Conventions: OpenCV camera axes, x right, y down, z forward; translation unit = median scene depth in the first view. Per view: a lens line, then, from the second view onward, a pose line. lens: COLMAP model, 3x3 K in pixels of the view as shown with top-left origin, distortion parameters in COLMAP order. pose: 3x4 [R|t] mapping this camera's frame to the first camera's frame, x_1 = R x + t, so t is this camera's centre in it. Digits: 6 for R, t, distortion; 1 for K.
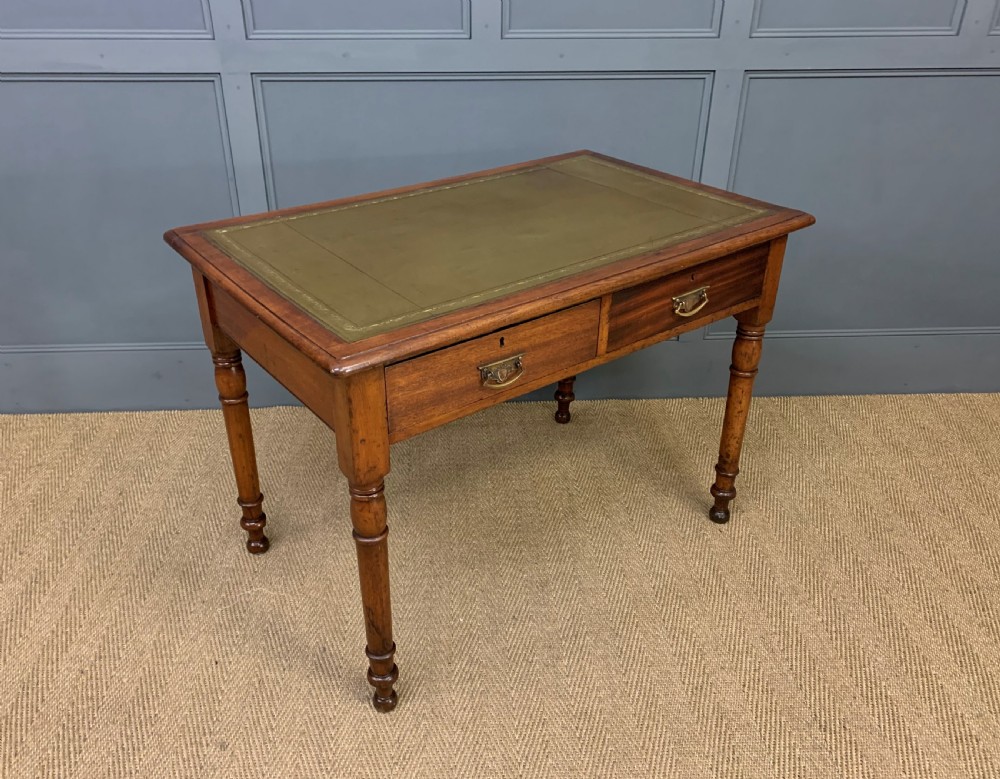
lens RADIAL K [[787.6, 0, 480.1], [0, 787.6, 385.8], [0, 0, 1]] dist [0.013762, -0.003100]
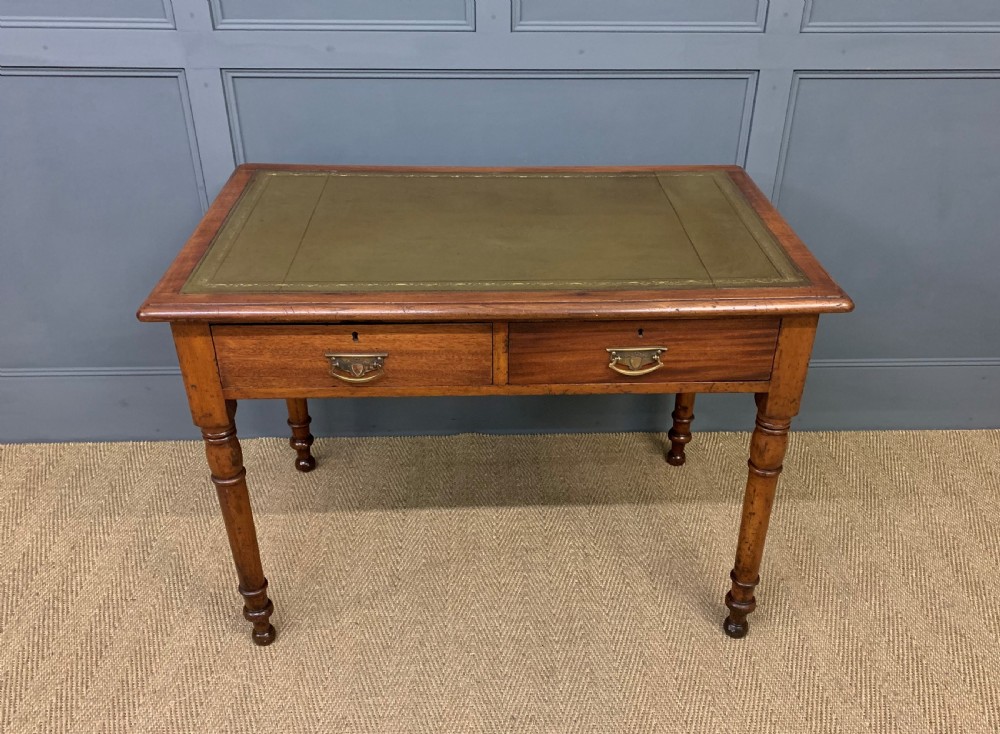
lens RADIAL K [[832.6, 0, 516.1], [0, 832.6, 372.6], [0, 0, 1]] dist [0.007125, 0.007718]
pose [[0.999938, 0.011123, -0.001078, 0.038878], [-0.011094, 0.999656, 0.023785, -0.093498], [0.001343, -0.023772, 0.999717, 0.086652]]
